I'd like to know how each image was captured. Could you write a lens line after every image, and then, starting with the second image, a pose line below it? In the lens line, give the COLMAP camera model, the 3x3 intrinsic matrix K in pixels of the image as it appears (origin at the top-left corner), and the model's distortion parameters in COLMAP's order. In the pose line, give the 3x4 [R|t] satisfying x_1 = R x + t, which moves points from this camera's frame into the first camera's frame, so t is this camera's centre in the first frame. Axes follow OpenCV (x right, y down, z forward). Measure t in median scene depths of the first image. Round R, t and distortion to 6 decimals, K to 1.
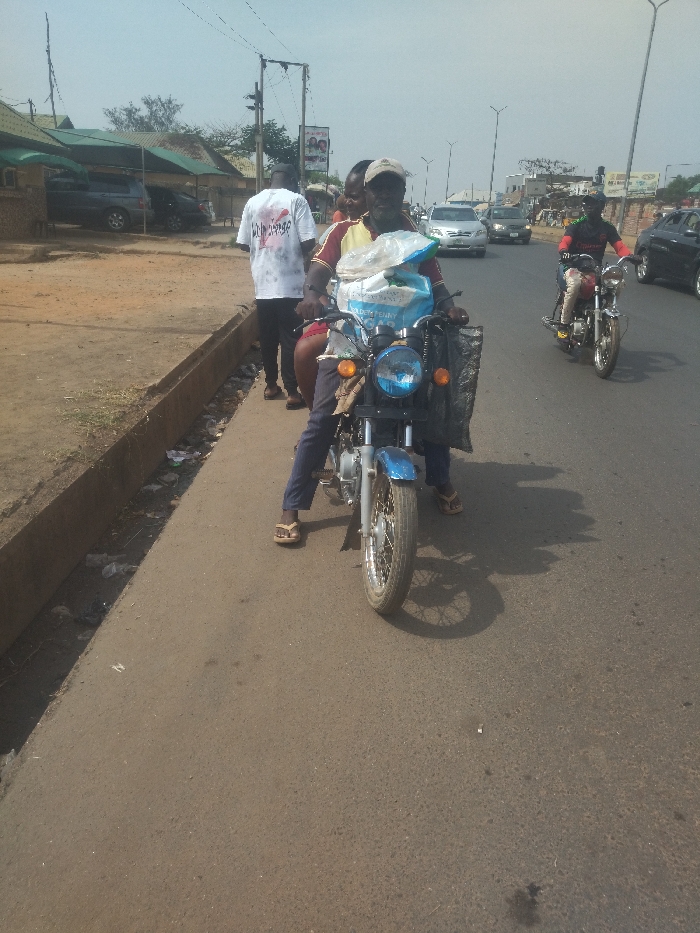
lens RADIAL K [[746.1, 0, 317.1], [0, 746.1, 524.4], [0, 0, 1]] dist [0.008740, -0.044742]
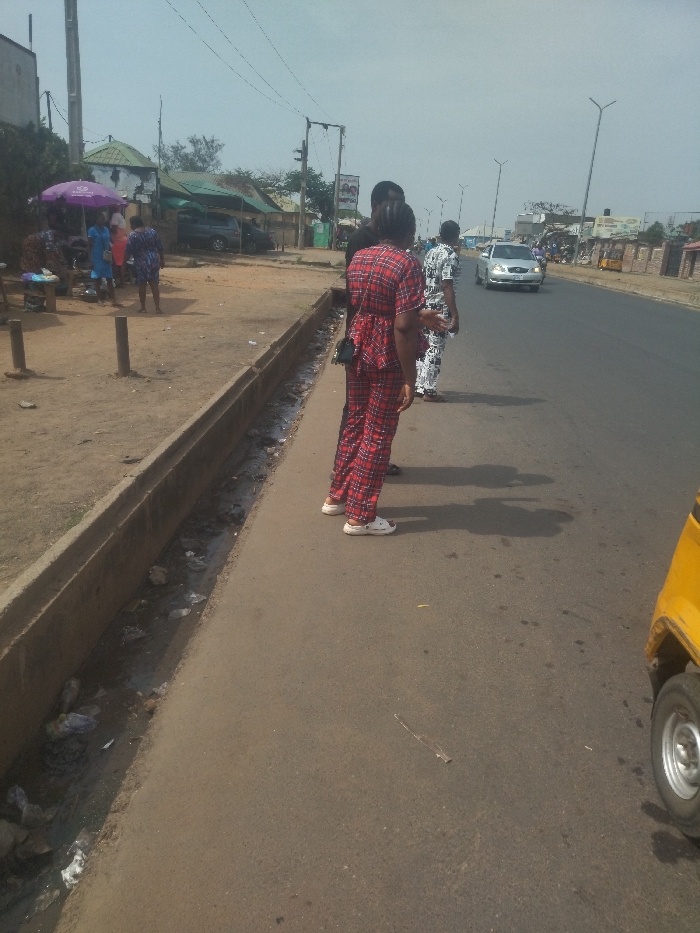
lens RADIAL K [[782.2, 0, 315.0], [0, 782.2, 519.9], [0, 0, 1]] dist [-0.002840, -0.012611]
pose [[0.999328, 0.035239, -0.010085, -0.023682], [-0.035740, 0.997862, -0.054724, 0.108685], [0.008135, 0.055048, 0.998451, -0.259780]]
